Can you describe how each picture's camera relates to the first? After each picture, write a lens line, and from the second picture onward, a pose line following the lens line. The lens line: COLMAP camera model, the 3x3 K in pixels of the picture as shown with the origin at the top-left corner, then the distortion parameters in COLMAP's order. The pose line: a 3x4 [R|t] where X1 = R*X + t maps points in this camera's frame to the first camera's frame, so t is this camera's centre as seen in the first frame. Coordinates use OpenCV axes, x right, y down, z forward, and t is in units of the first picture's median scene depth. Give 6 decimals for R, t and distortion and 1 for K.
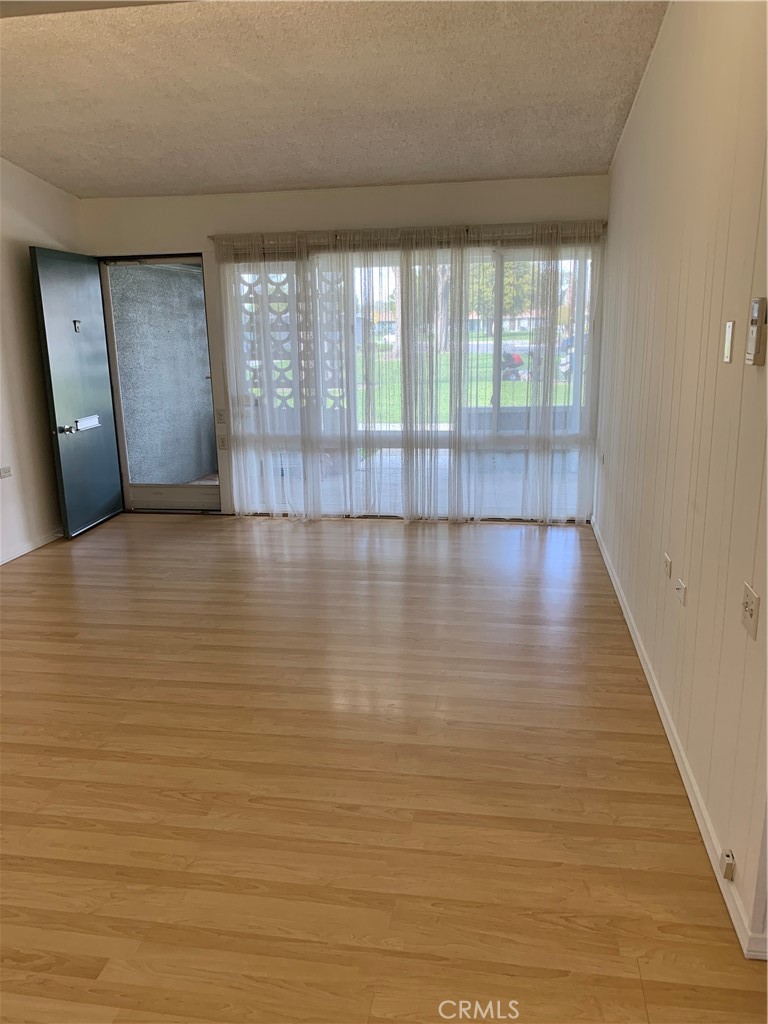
lens RADIAL K [[771.9, 0, 384.0], [0, 771.9, 512.0], [0, 0, 1]] dist [0.023830, -0.036508]
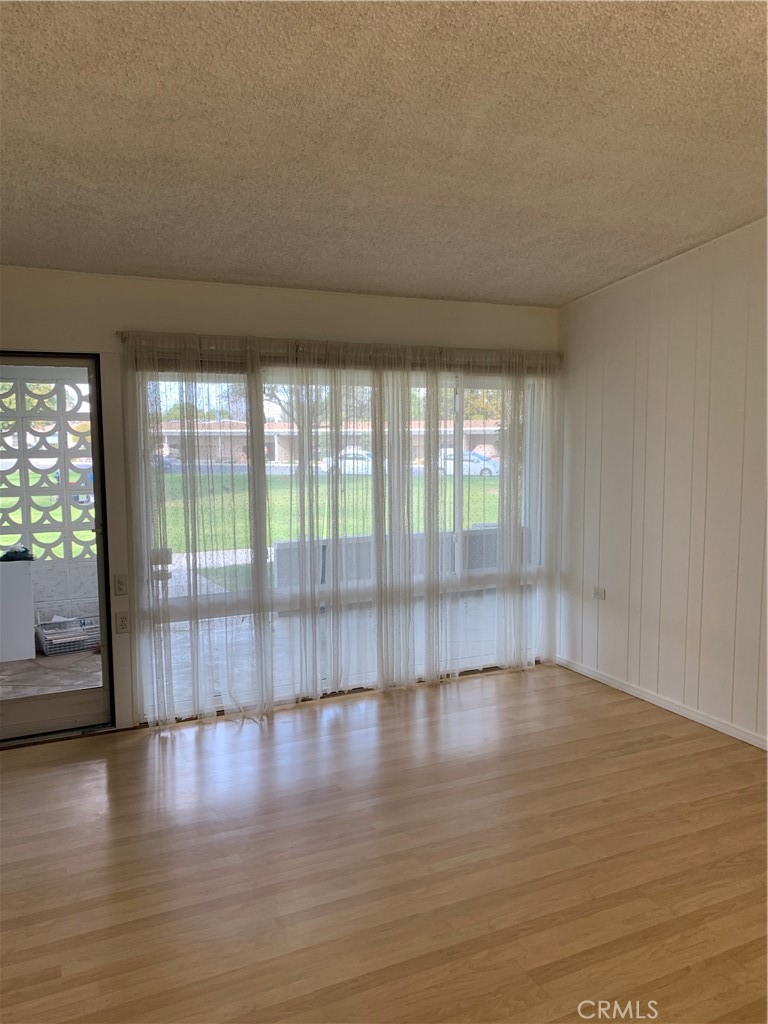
lens RADIAL K [[757.5, 0, 384.0], [0, 757.5, 512.0], [0, 0, 1]] dist [0.123636, -0.001868]
pose [[0.831667, -0.044231, 0.553510, -0.414373], [0.124905, 0.986178, -0.108868, -0.088757], [-0.541044, 0.159678, 0.825696, 0.316681]]
